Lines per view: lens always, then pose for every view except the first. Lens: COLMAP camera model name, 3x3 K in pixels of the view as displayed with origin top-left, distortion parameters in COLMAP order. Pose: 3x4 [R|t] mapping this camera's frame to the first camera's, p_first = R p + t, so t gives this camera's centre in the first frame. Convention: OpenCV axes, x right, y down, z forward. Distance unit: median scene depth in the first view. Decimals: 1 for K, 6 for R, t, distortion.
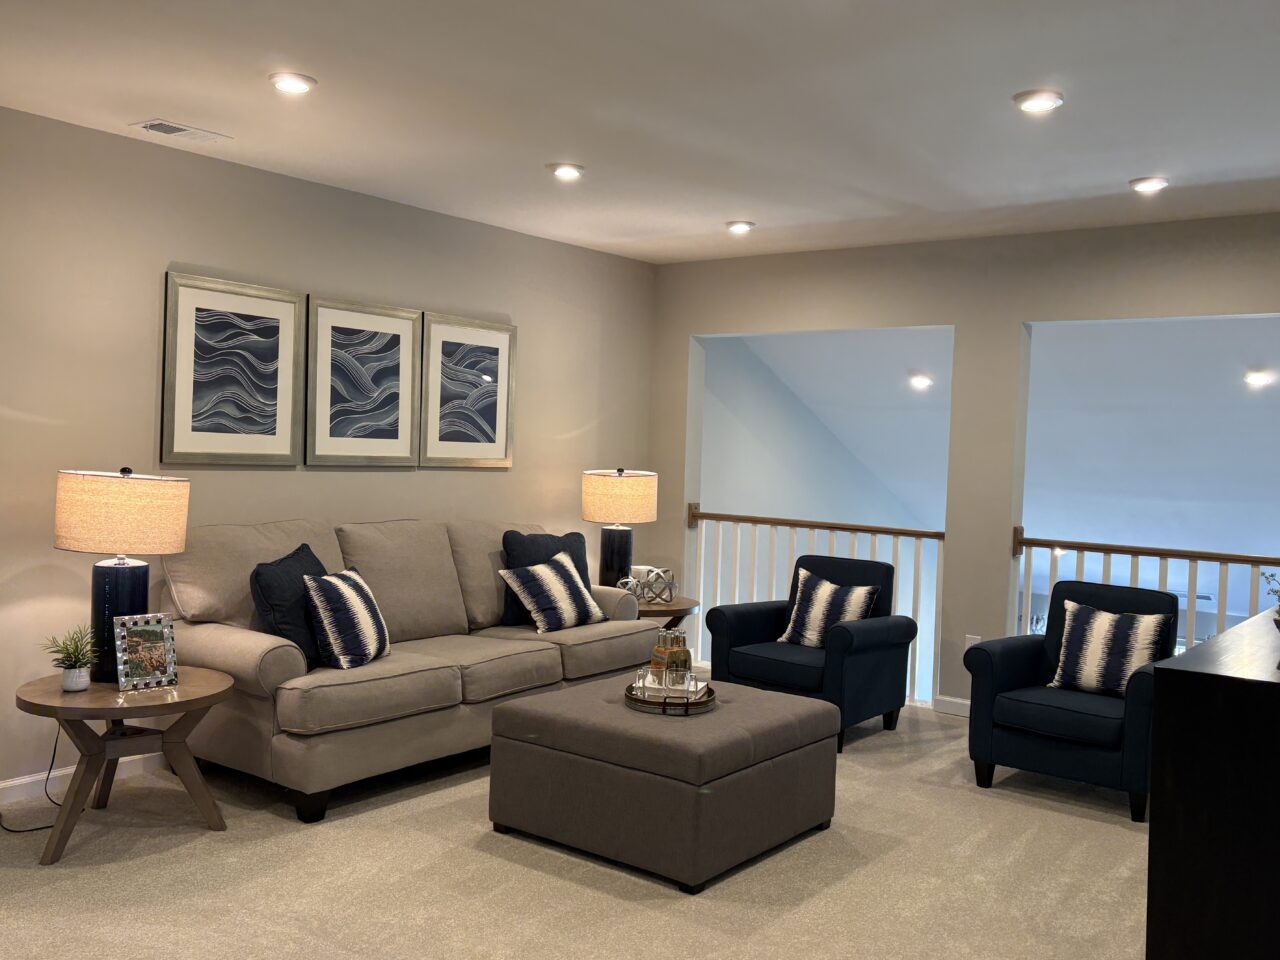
lens RADIAL K [[1138.4, 0, 640.0], [0, 1138.4, 480.0], [0, 0, 1]] dist [0.075854, 0.000213]
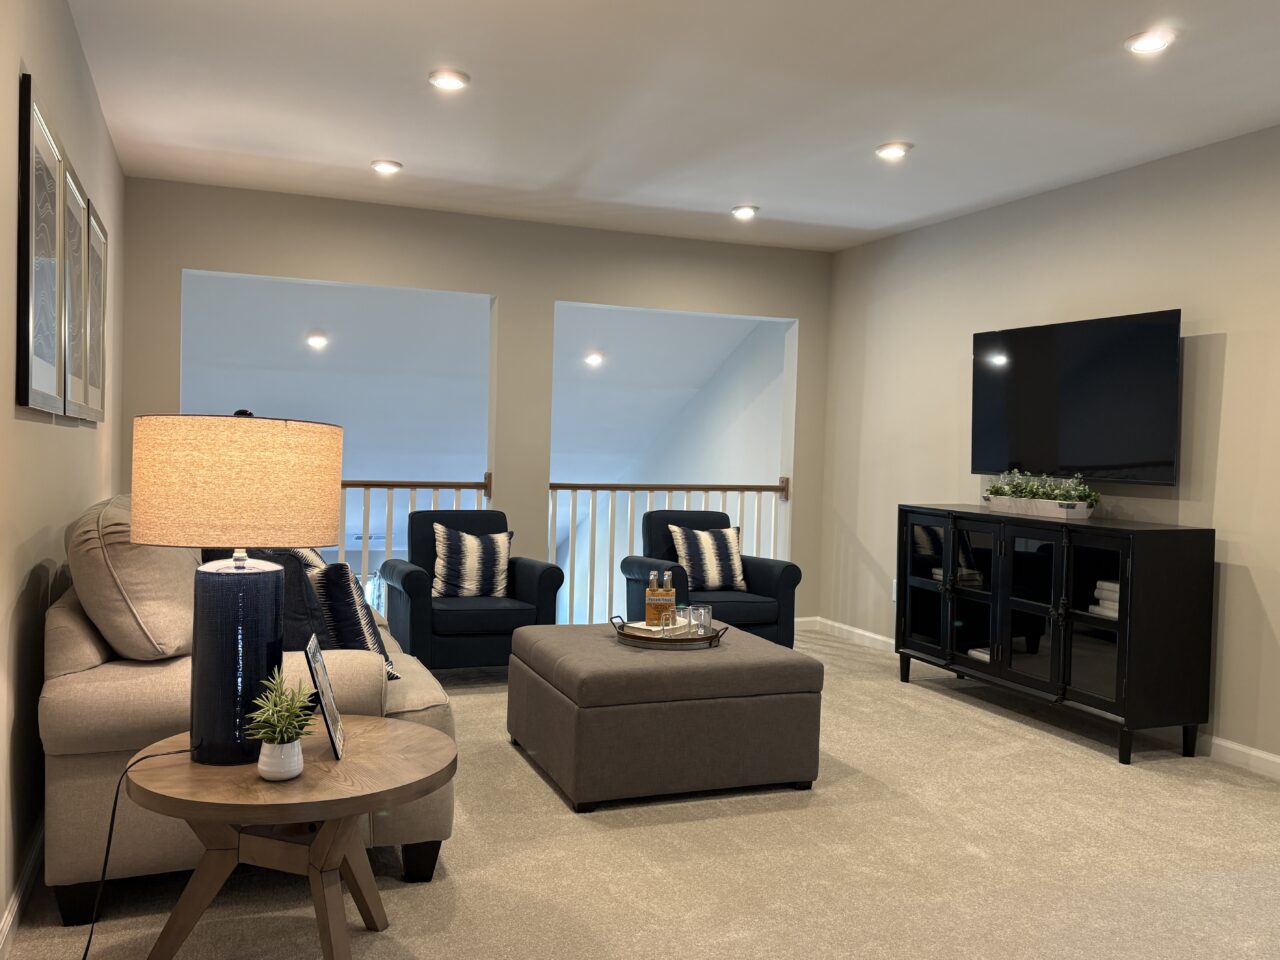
lens RADIAL K [[1056.4, 0, 640.0], [0, 1056.4, 480.0], [0, 0, 1]] dist [0.072220, 0.000177]
pose [[0.524844, -0.045548, 0.849979, -0.813506], [0.020933, 0.998956, 0.040606, 0.008144], [-0.850941, -0.003519, 0.525250, 0.521407]]
